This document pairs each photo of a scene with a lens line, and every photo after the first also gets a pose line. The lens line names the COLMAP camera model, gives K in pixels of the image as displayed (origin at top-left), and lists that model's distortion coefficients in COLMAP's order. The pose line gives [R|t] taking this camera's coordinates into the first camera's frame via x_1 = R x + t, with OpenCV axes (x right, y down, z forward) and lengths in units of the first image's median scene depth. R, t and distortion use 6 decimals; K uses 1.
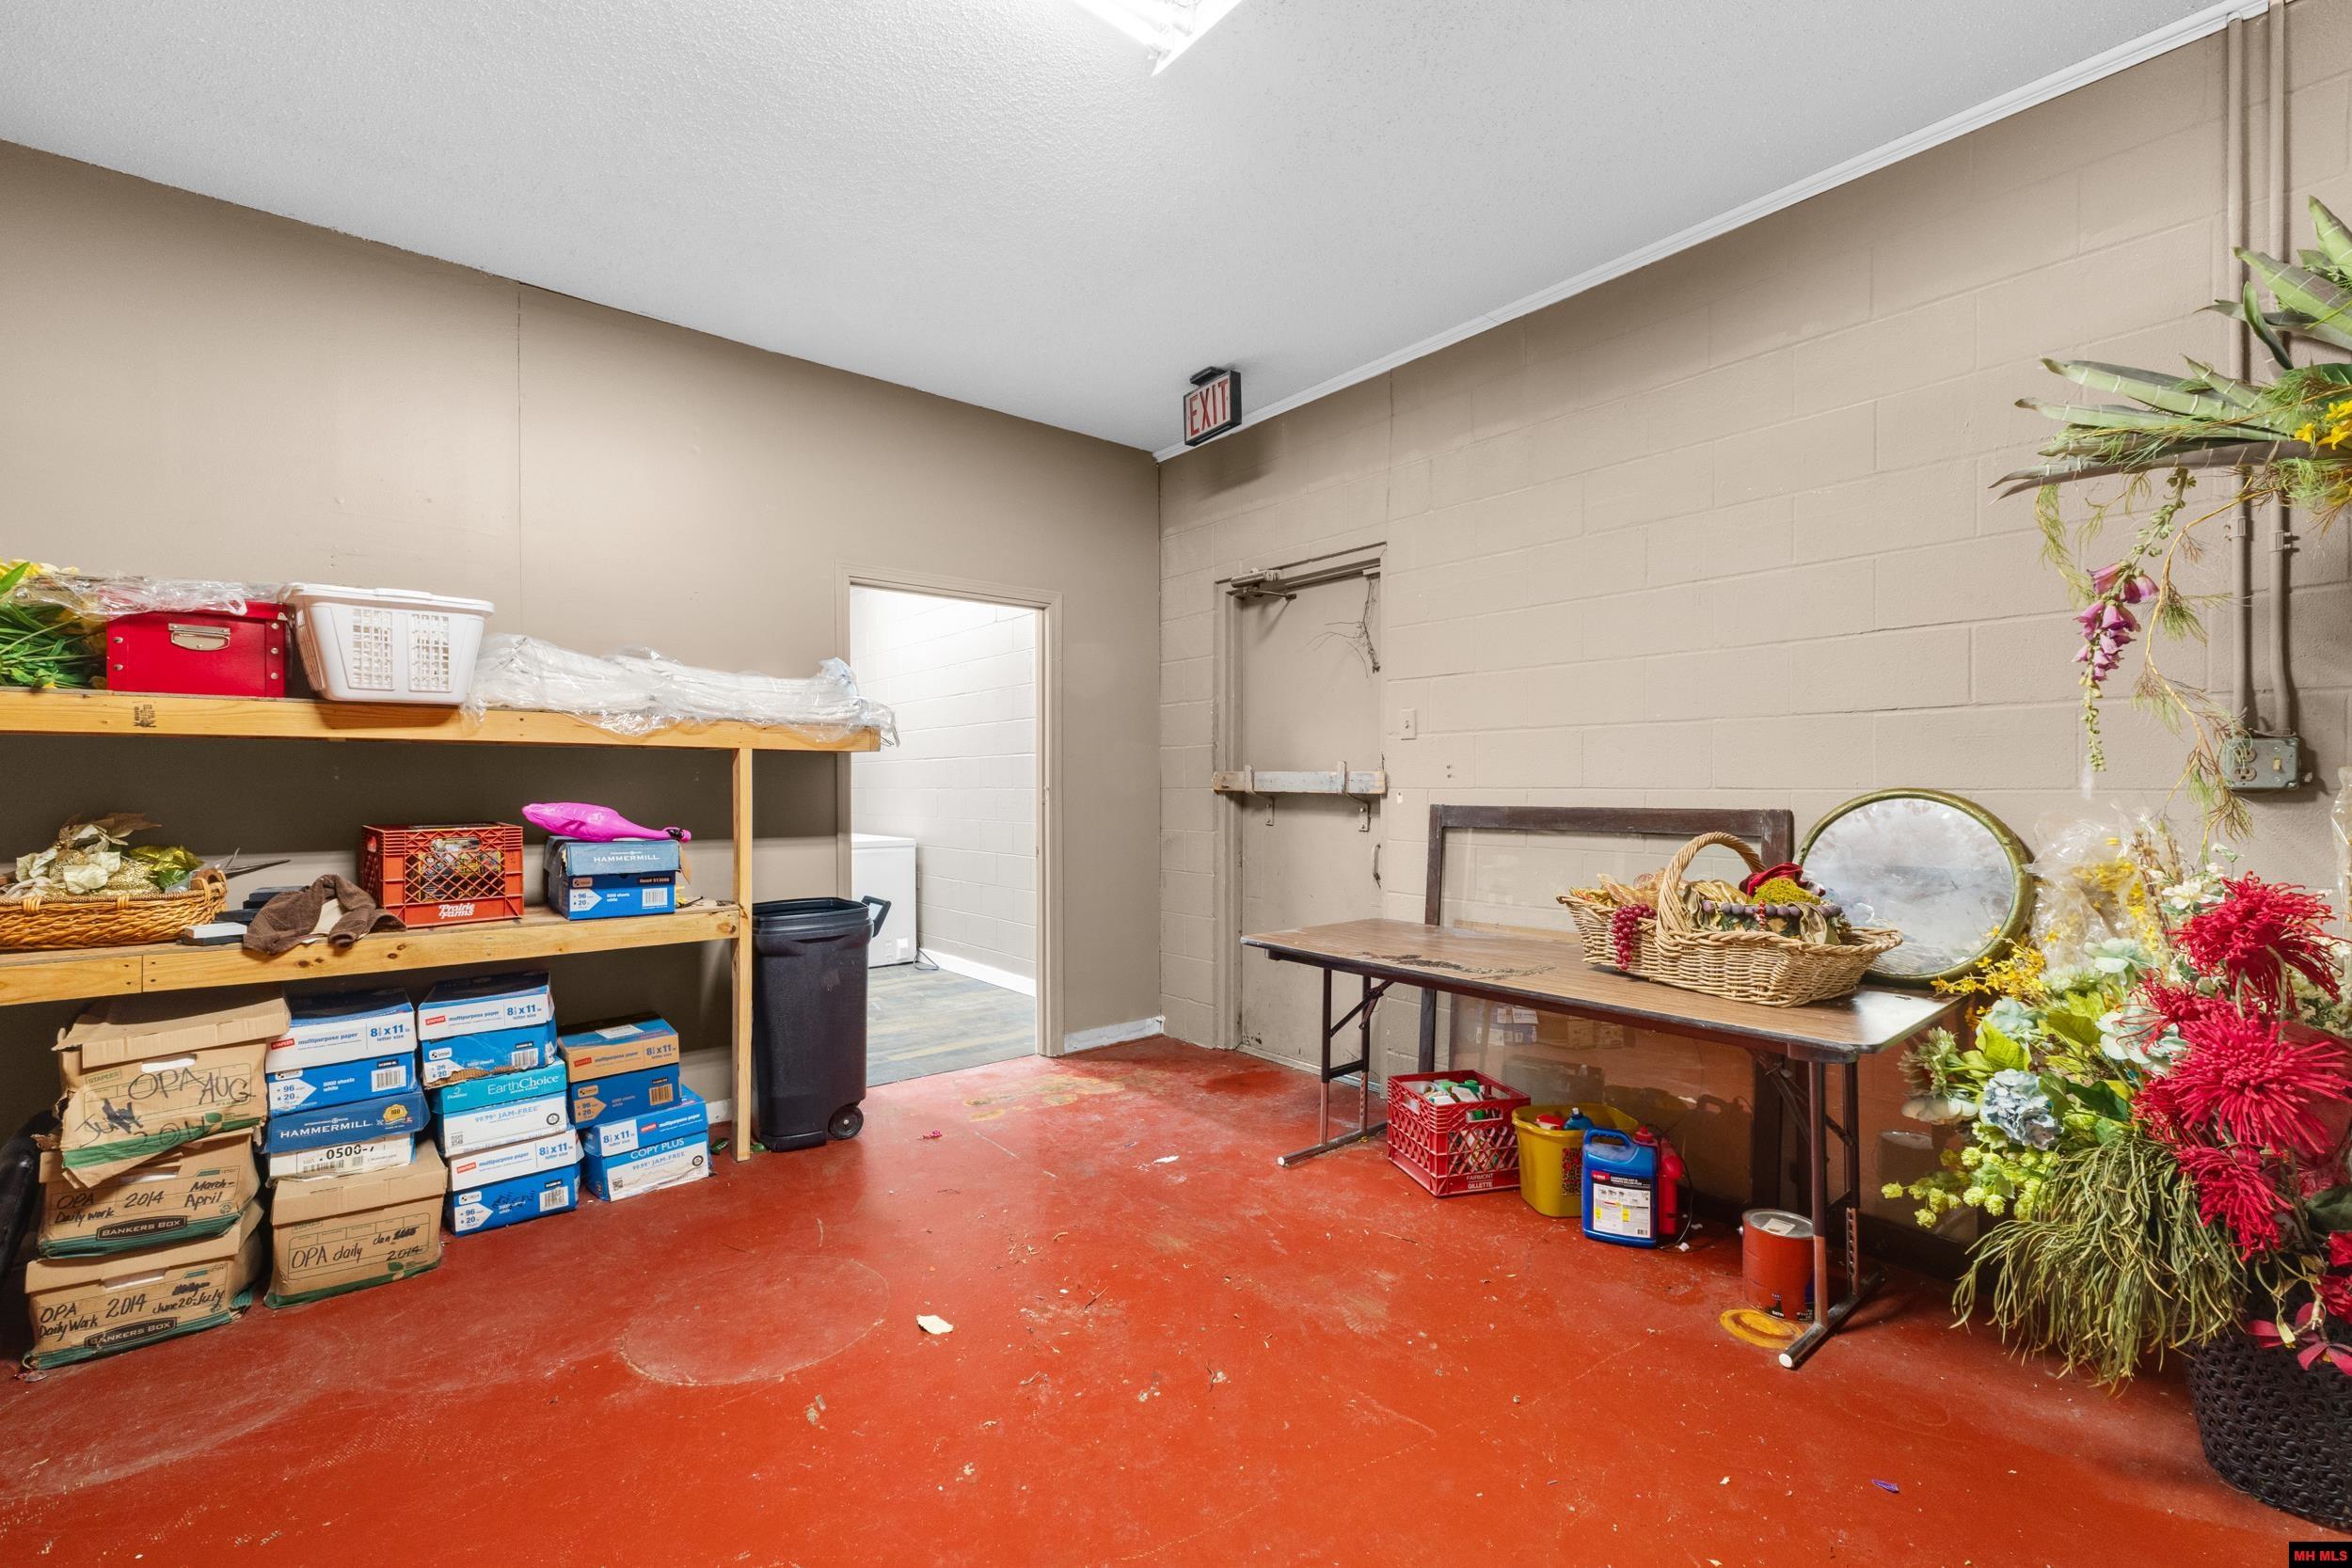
lens RADIAL K [[995.2, 0, 1186.5], [0, 995.2, 787.5], [0, 0, 1]] dist [0.003710, 0.000073]
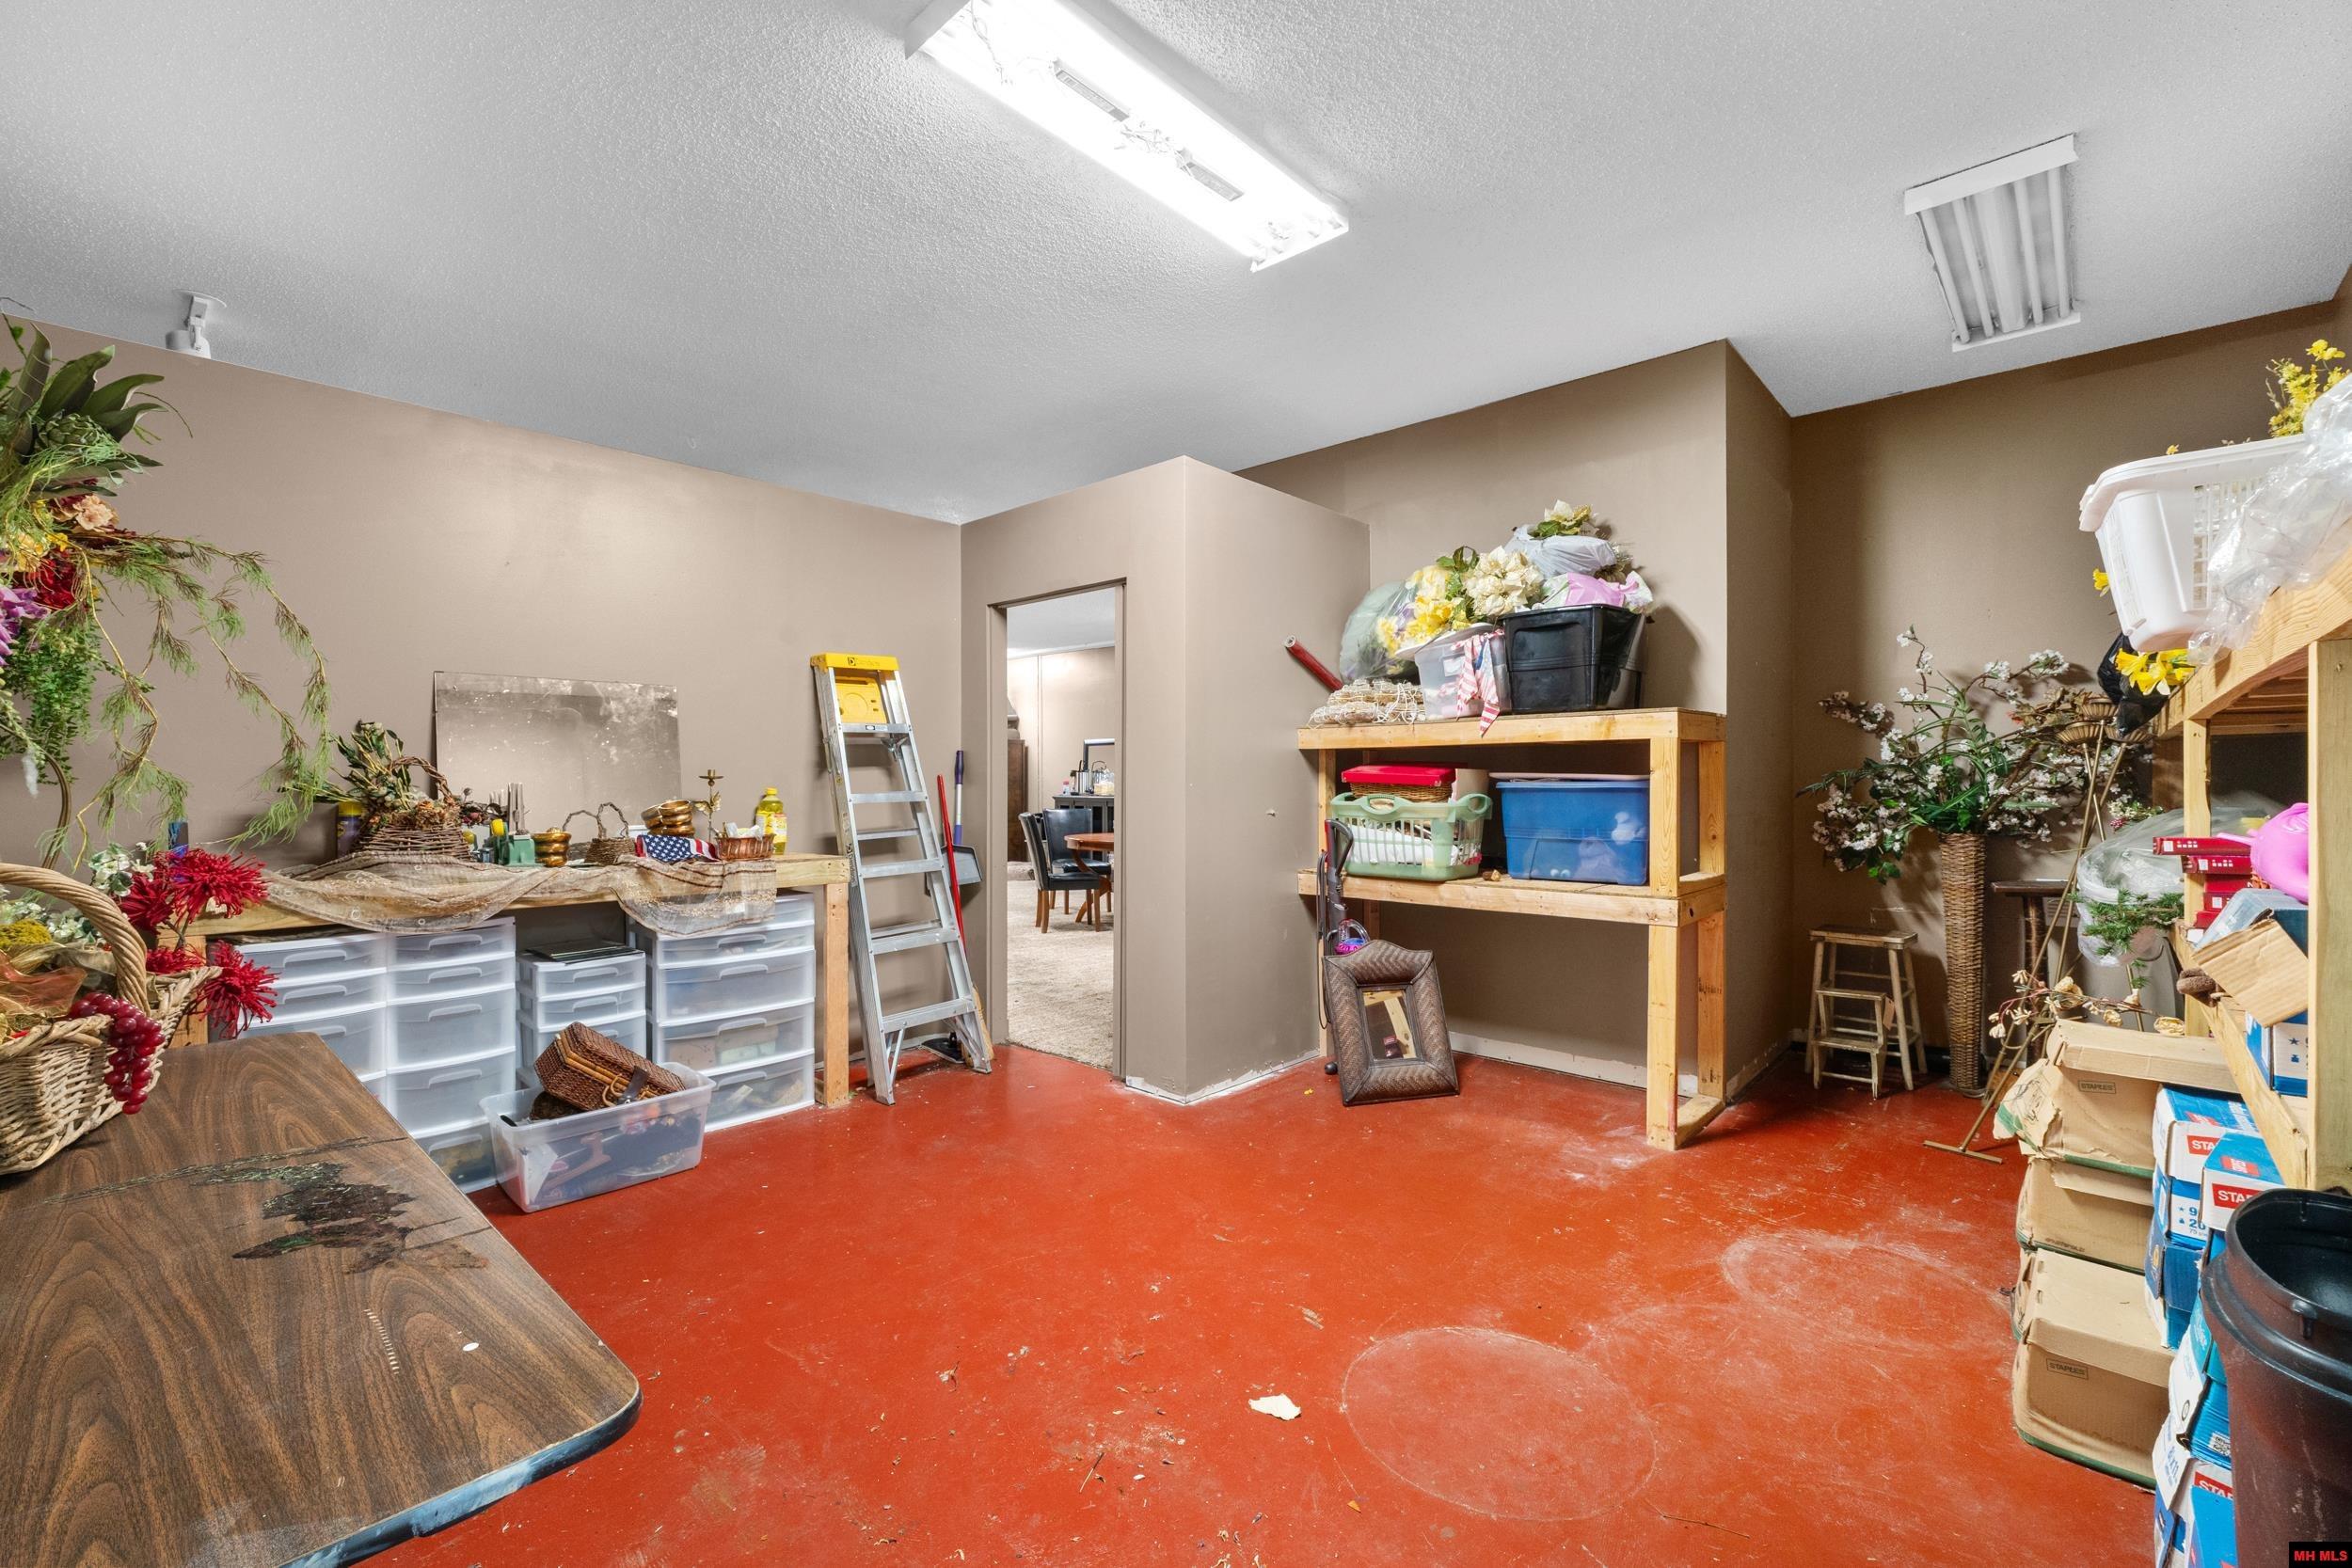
lens RADIAL K [[995.2, 0, 1186.5], [0, 995.2, 787.5], [0, 0, 1]] dist [0.003710, 0.000073]
pose [[-0.989862, 0.003208, -0.141997, -0.065946], [0.002465, 0.999982, 0.005403, 0.006938], [0.142012, 0.004998, -0.989852, 2.027964]]
